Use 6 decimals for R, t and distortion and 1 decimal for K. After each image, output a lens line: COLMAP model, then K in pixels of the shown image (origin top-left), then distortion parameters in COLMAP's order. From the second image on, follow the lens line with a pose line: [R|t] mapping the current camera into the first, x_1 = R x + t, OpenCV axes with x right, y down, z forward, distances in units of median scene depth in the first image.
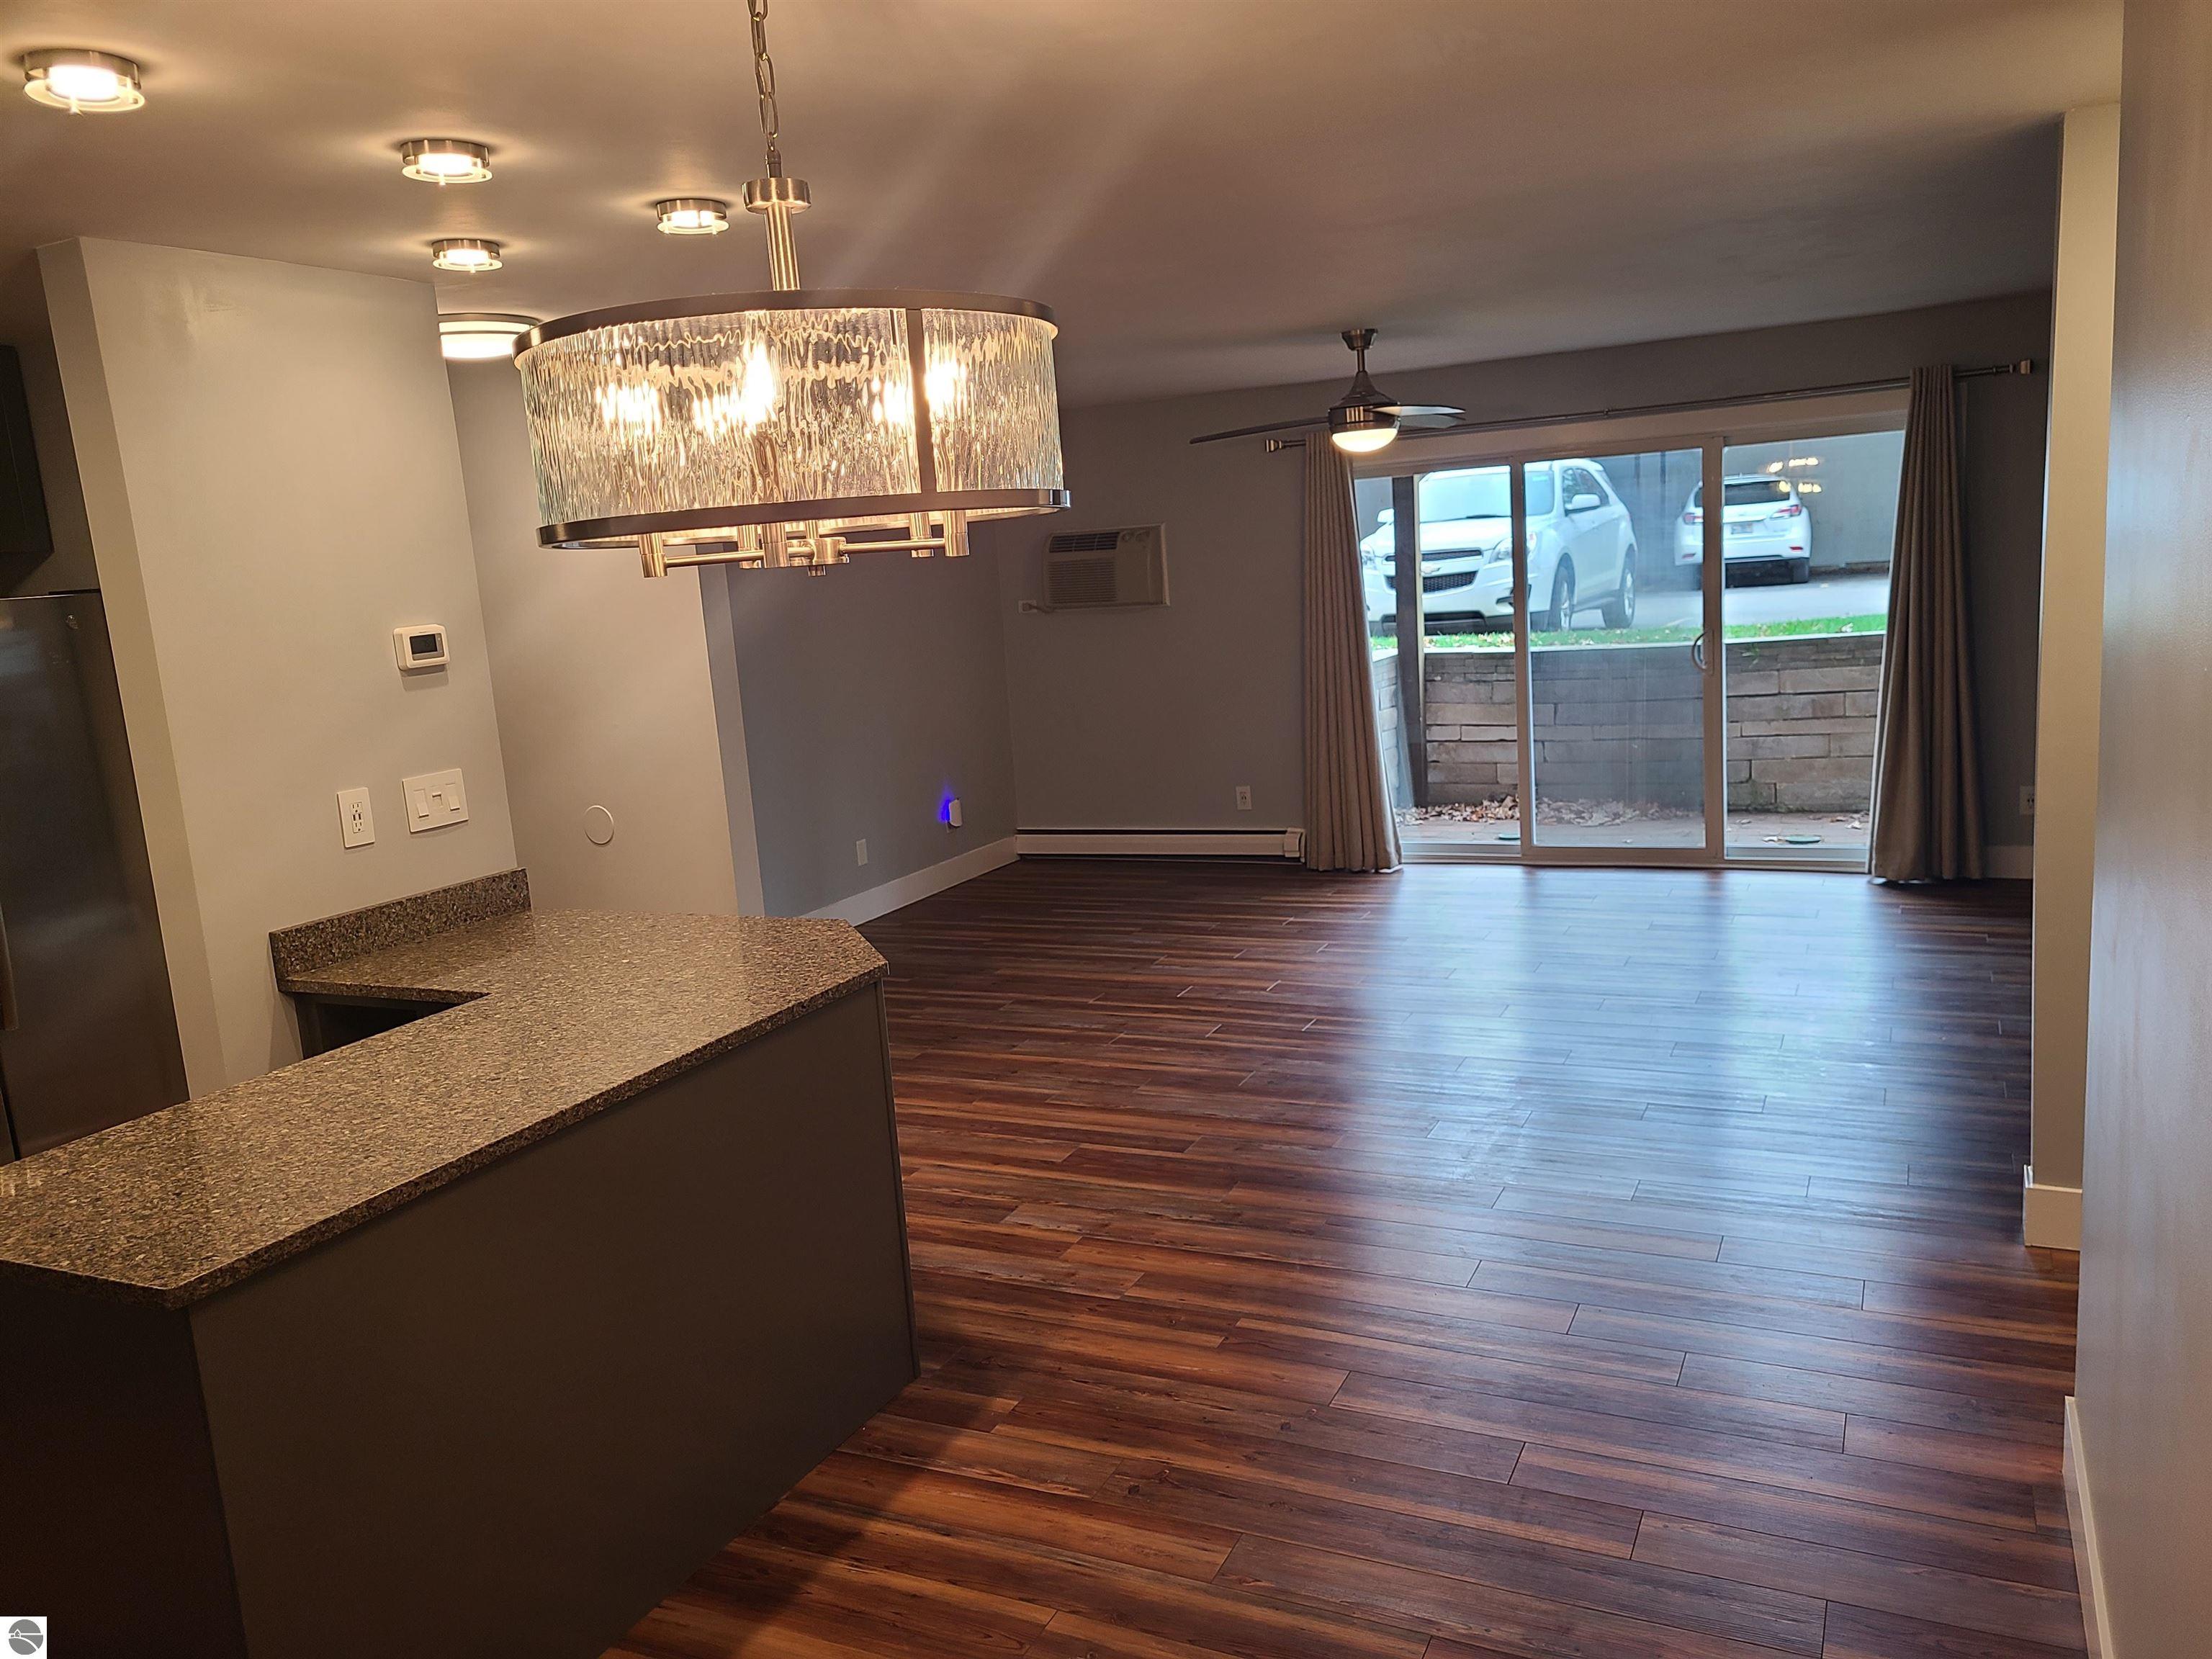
lens RADIAL K [[1665.0, 0, 1113.6], [0, 1665.0, 845.0], [0, 0, 1]] dist [0.055637, -0.047465]
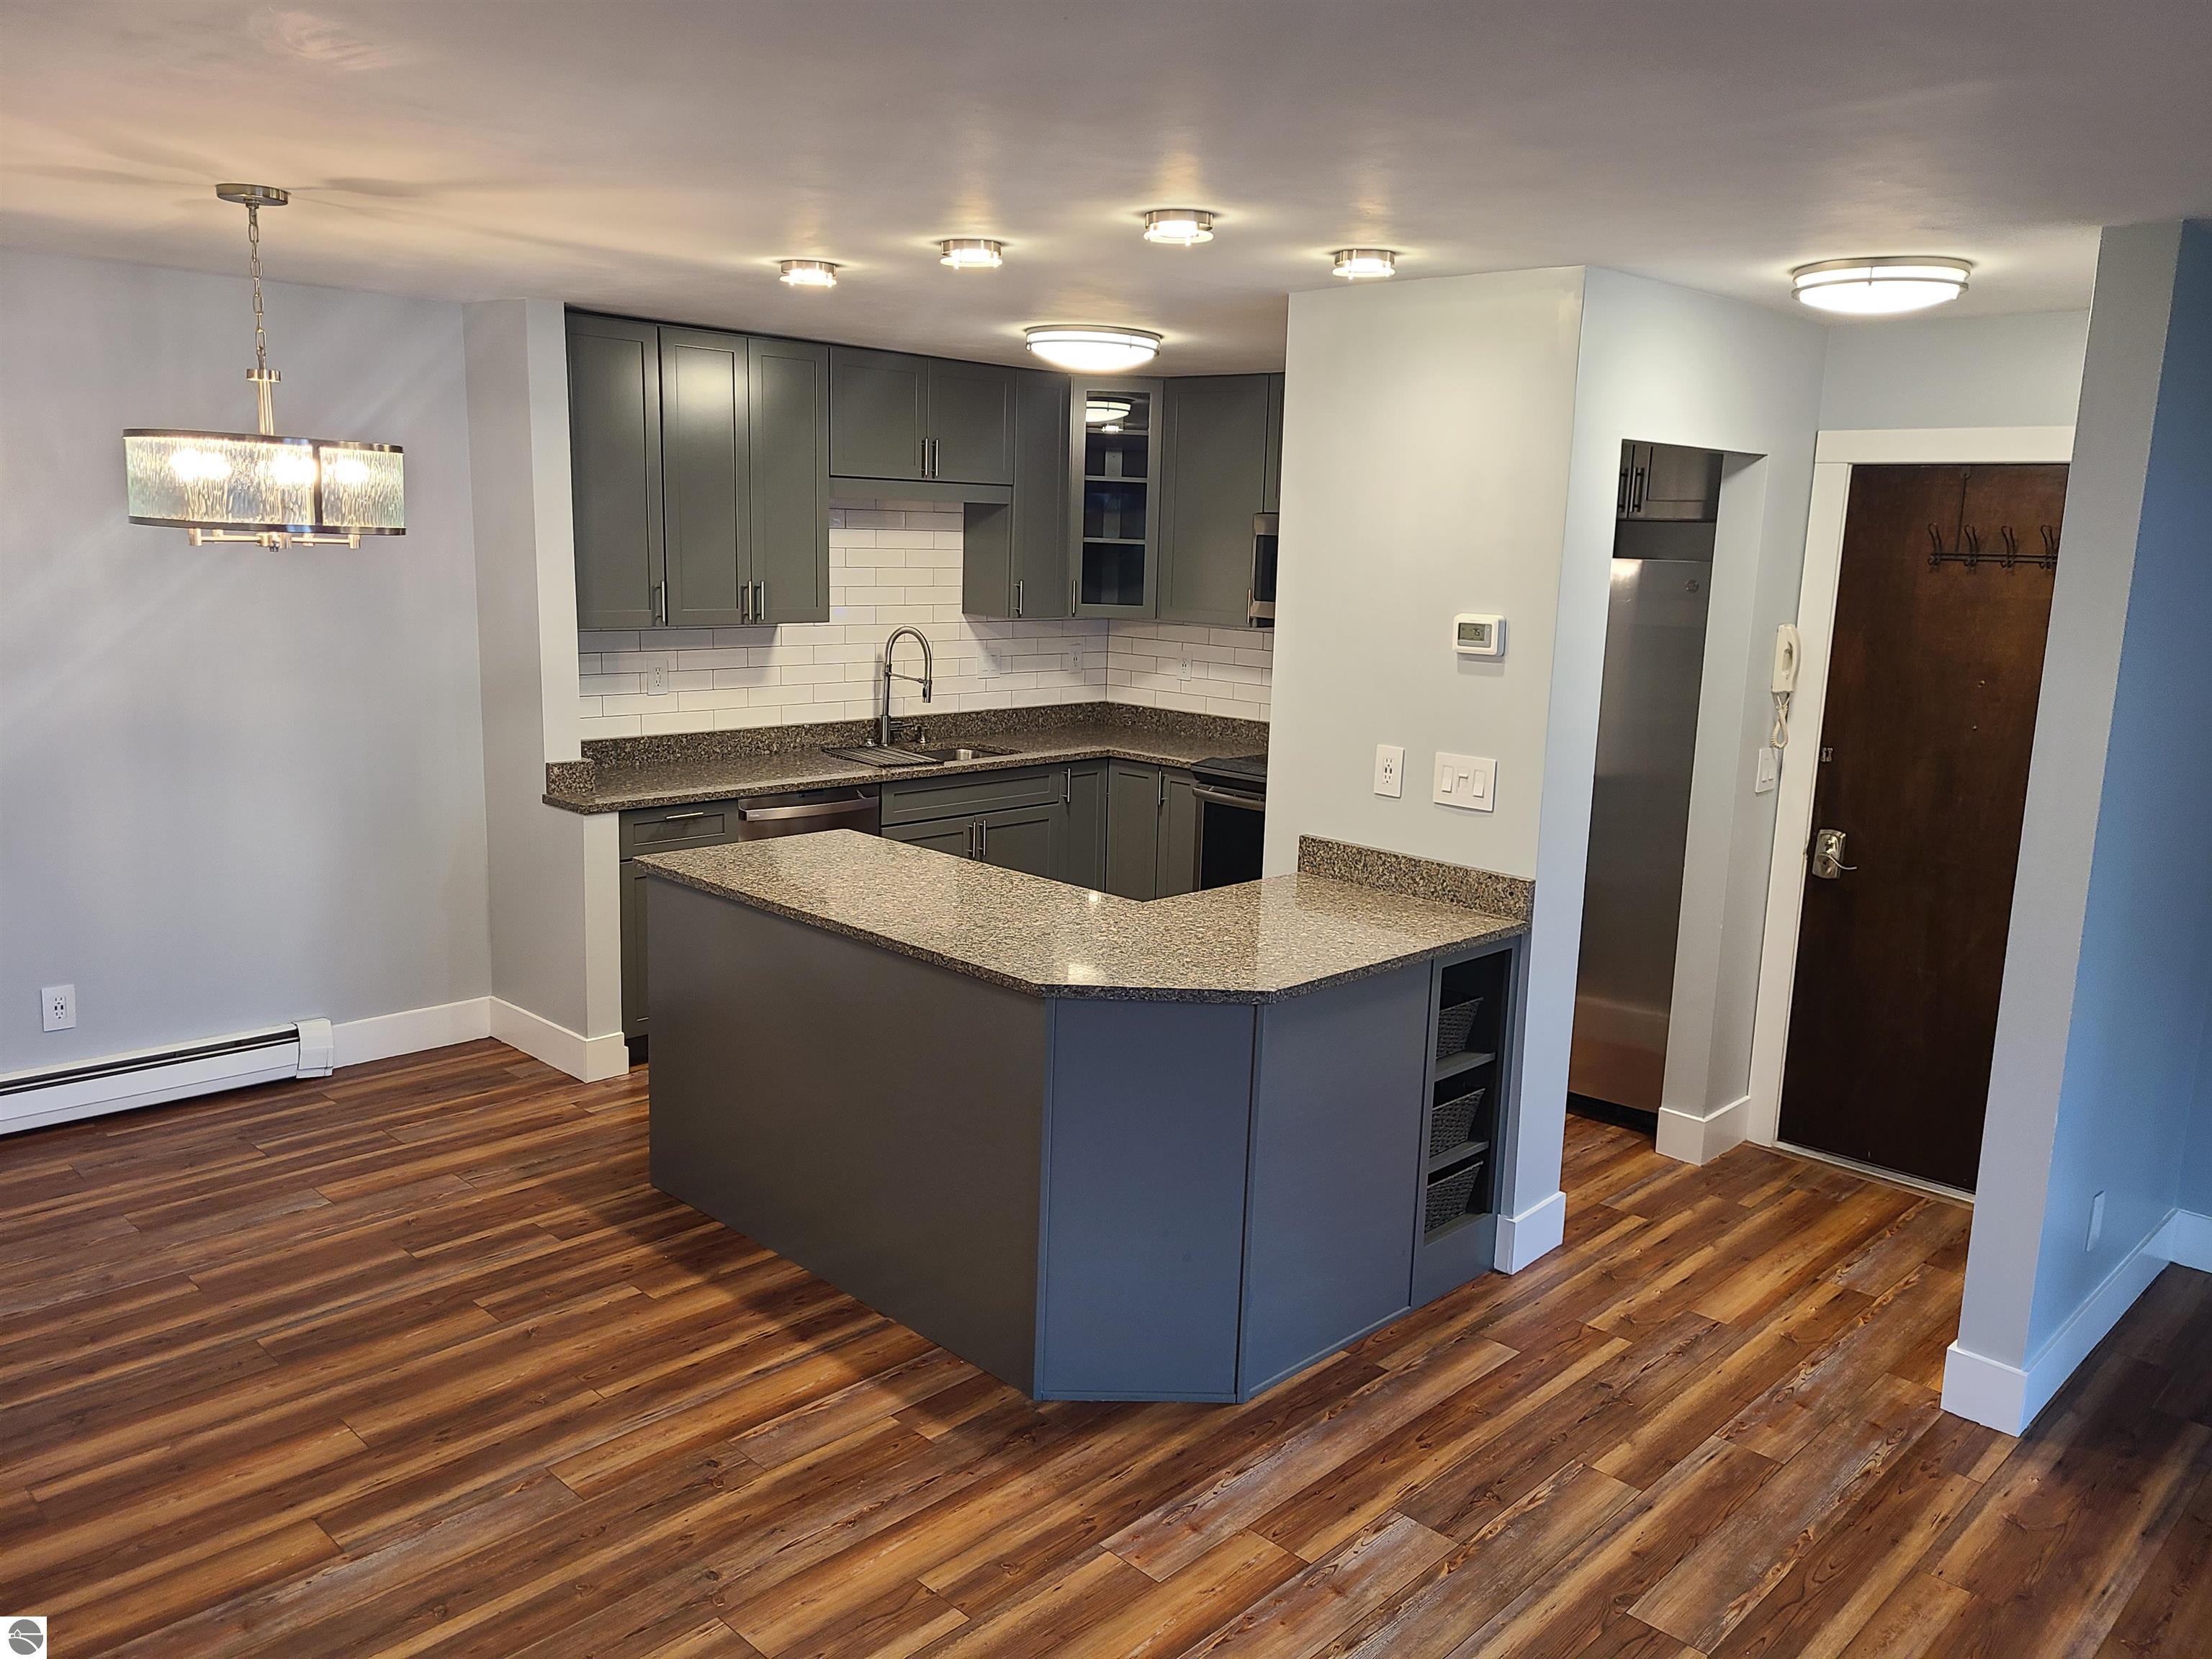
lens RADIAL K [[1665.0, 0, 1114.0], [0, 1665.0, 822.3], [0, 0, 1]] dist [0.055637, -0.047465]
pose [[-0.321309, 0.226521, -0.919483, 0.730029], [-0.179042, 0.938925, 0.293877, -0.314872], [0.929895, 0.259051, -0.261128, 1.264962]]
